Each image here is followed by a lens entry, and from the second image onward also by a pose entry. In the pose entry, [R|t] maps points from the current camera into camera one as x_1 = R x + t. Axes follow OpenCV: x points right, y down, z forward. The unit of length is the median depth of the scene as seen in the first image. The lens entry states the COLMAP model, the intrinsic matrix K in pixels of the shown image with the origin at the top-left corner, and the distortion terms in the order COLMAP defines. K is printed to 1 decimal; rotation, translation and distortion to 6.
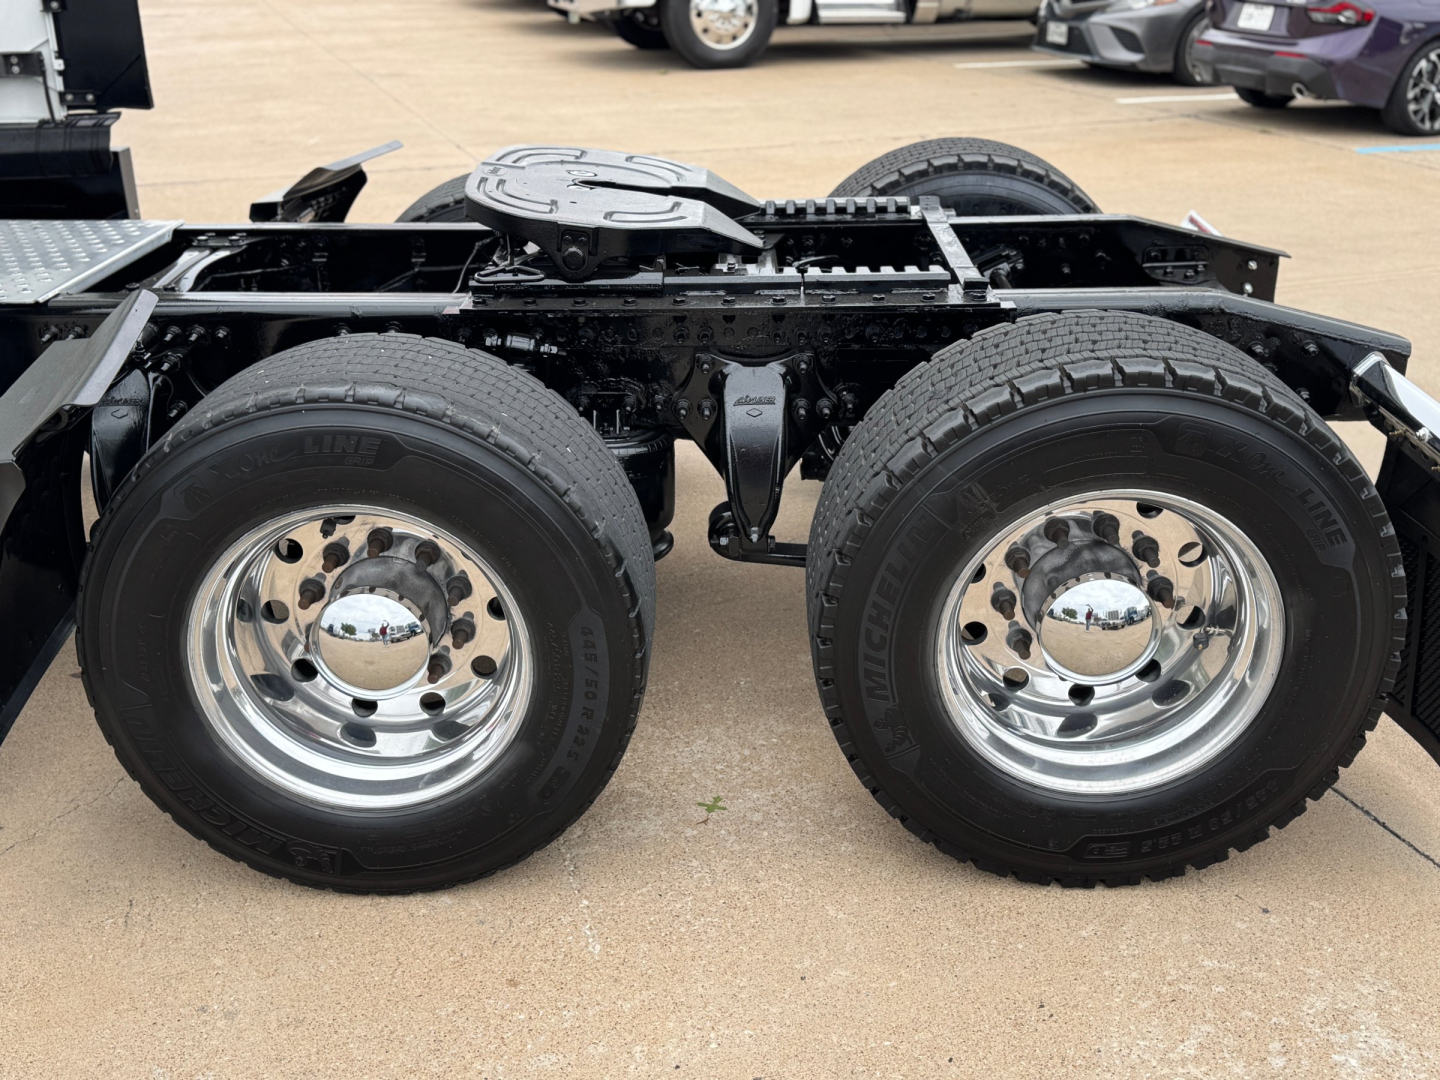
lens RADIAL K [[1567.7, 0, 738.9], [0, 1567.7, 528.3], [0, 0, 1]] dist [0.191191, -0.430865]
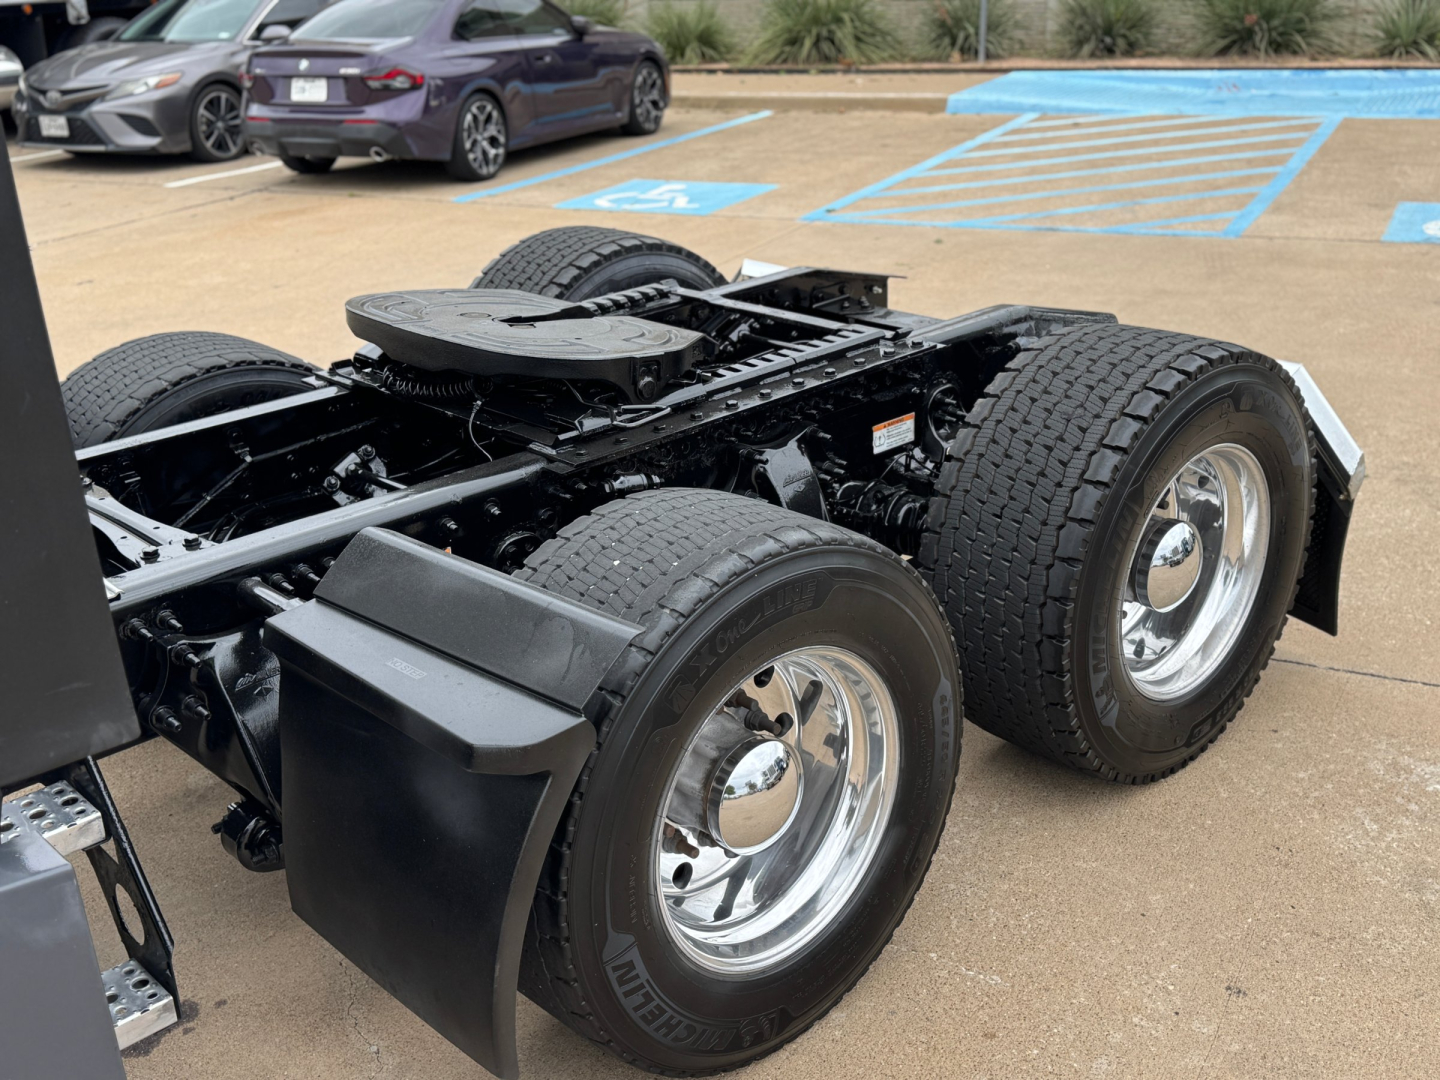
lens RADIAL K [[1545.6, 0, 720.0], [0, 1545.6, 540.0], [0, 0, 1]] dist [0.206069, -0.493010]
pose [[0.728204, -0.281511, 0.624877, -0.220570], [0.296423, 0.951427, 0.083186, -0.045189], [-0.617942, 0.124652, 0.776279, 0.065762]]
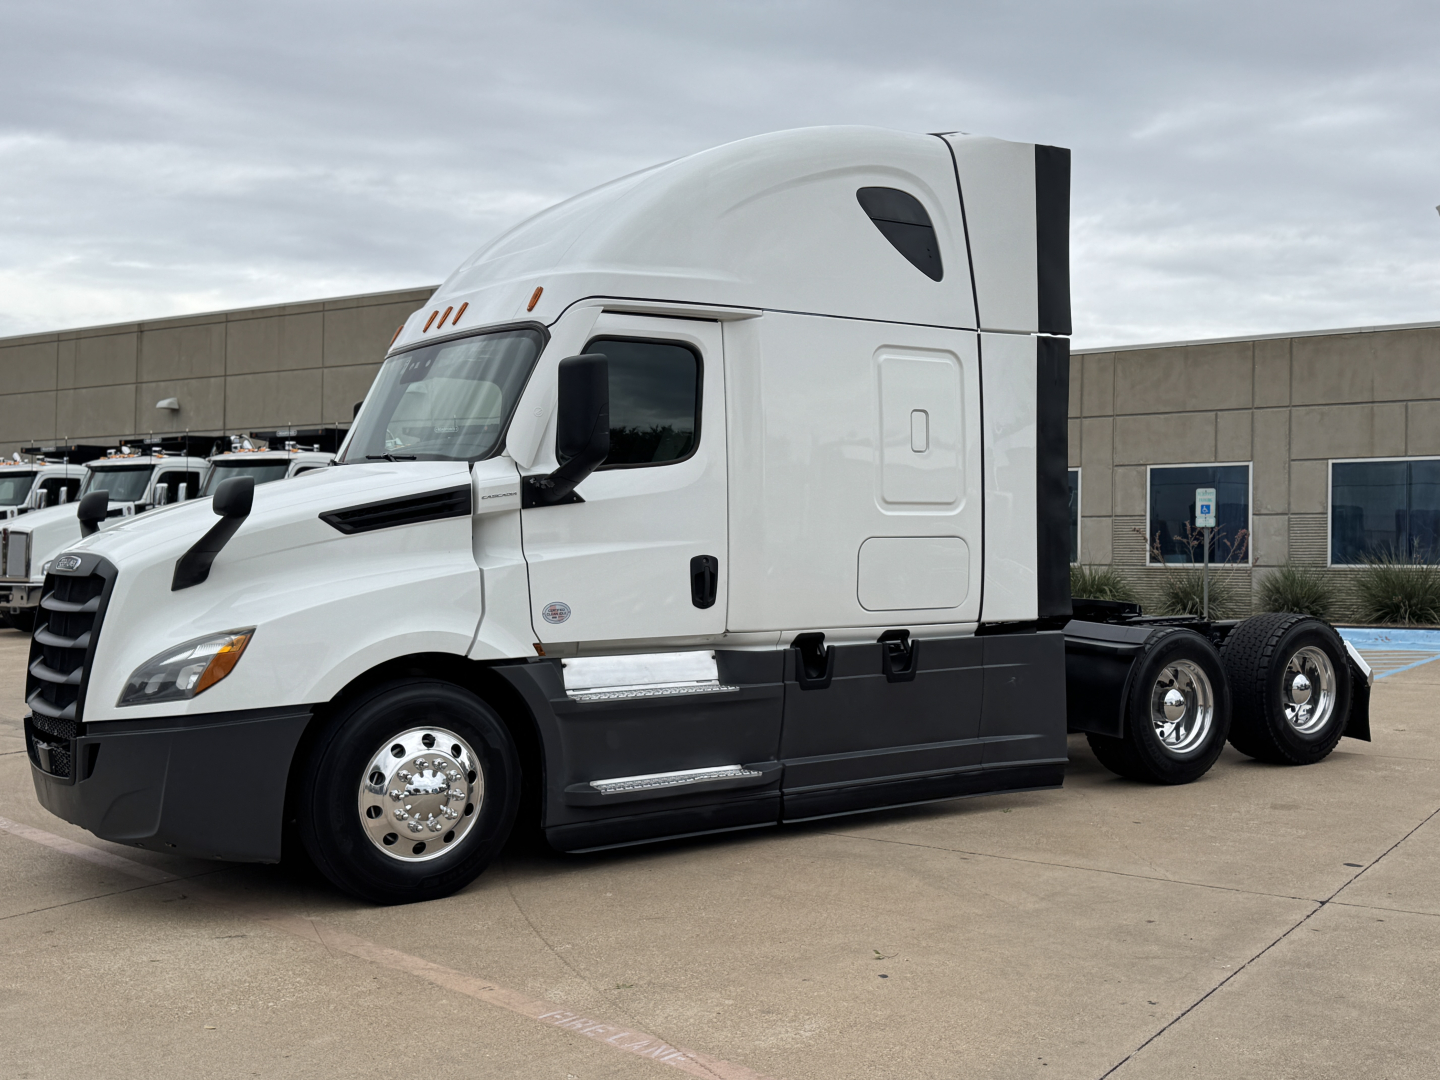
lens RADIAL K [[1545.6, 0, 720.0], [0, 1545.6, 540.0], [0, 0, 1]] dist [0.206069, -0.493010]
pose [[0.814094, -0.001636, 0.580730, -0.847769], [0.222995, 0.924214, -0.310001, 0.162678], [-0.536212, 0.381870, 0.752763, -0.340759]]
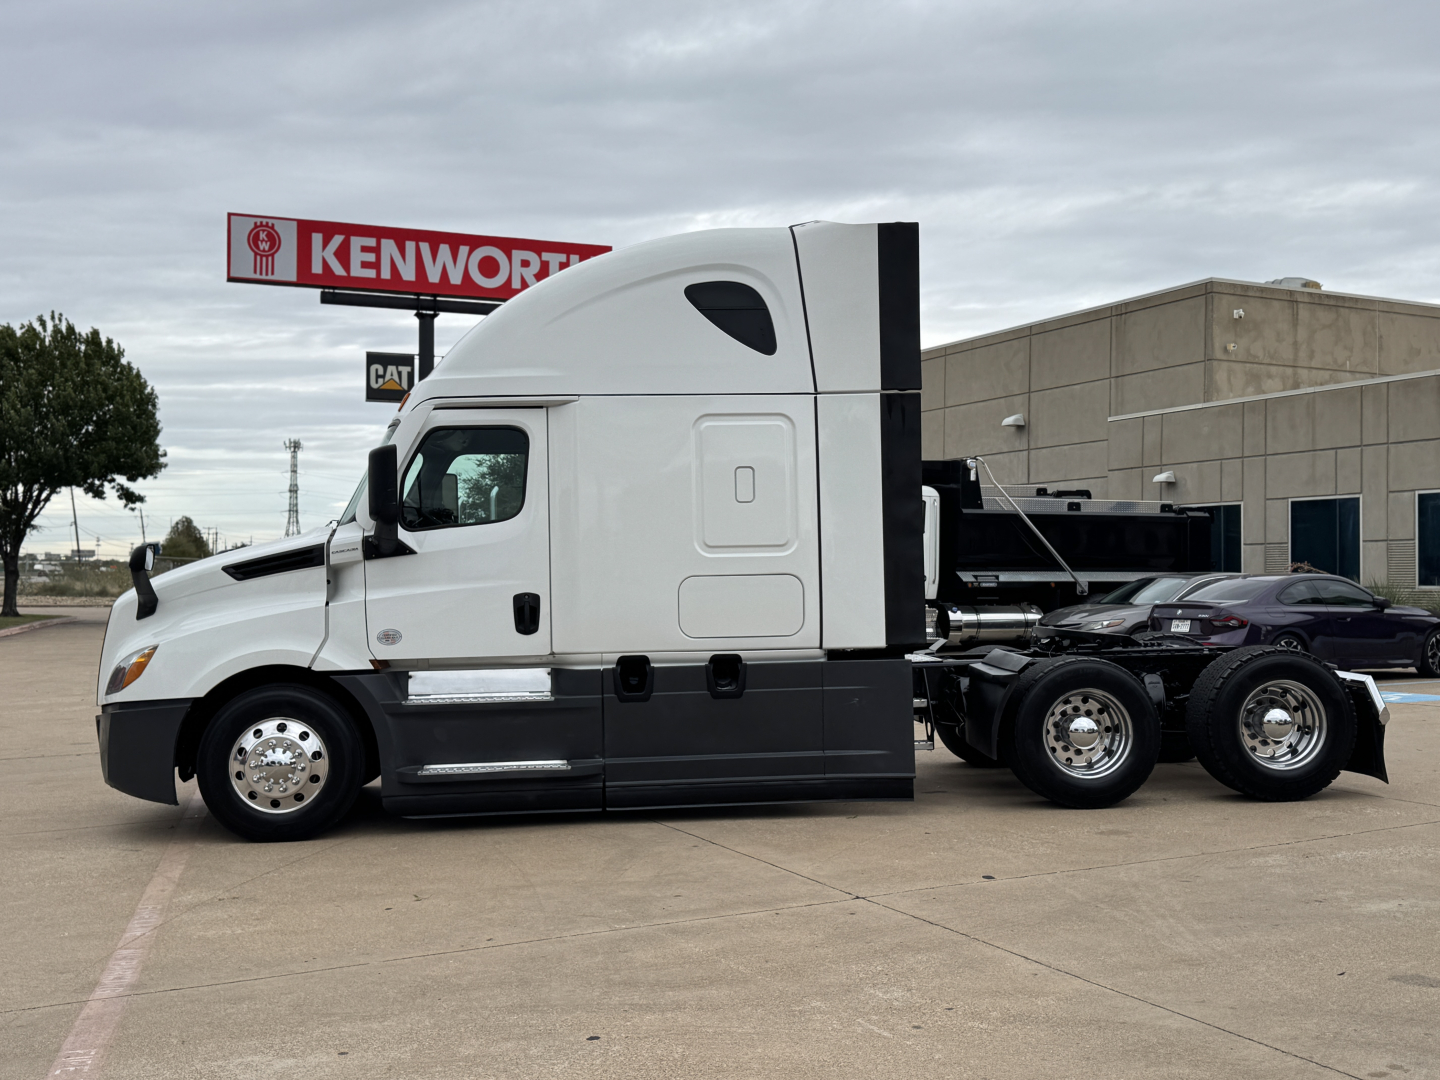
lens RADIAL K [[1545.6, 0, 720.0], [0, 1545.6, 540.0], [0, 0, 1]] dist [0.206069, -0.493010]
pose [[0.994768, -0.012535, 0.101385, -0.393384], [0.051780, 0.917383, -0.394622, 0.289351], [-0.088063, 0.397807, 0.913233, -0.666821]]
